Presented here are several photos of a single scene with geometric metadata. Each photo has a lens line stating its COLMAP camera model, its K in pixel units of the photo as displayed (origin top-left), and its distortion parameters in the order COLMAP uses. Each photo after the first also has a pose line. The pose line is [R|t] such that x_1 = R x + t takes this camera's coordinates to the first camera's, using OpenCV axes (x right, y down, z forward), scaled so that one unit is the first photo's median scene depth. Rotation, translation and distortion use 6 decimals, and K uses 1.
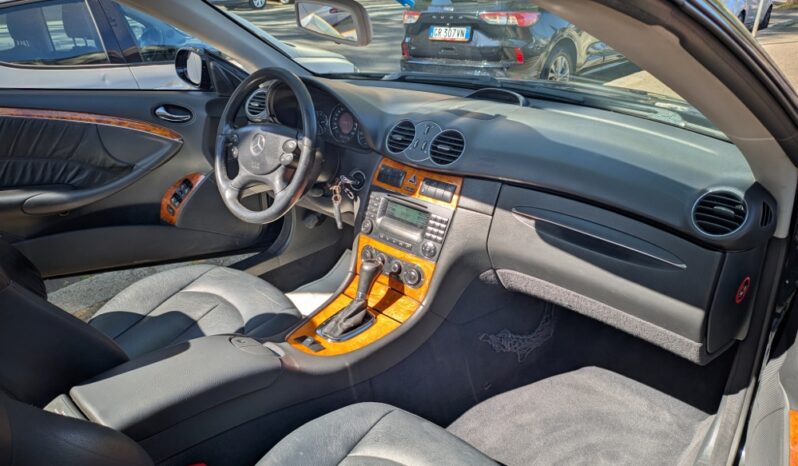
lens RADIAL K [[591.2, 0, 399.8], [0, 591.2, 241.7], [0, 0, 1]] dist [-0.032042, 0.002371]
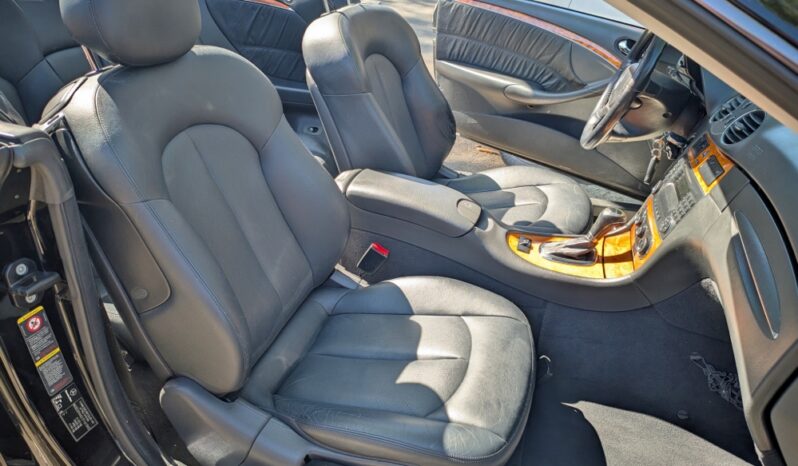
lens RADIAL K [[591.2, 0, 399.8], [0, 591.2, 241.7], [0, 0, 1]] dist [-0.032042, 0.002371]
pose [[0.393389, 0.449967, -0.801732, 0.596872], [-0.404413, 0.867837, 0.288633, -0.058207], [0.825648, 0.210686, 0.523370, 0.182200]]
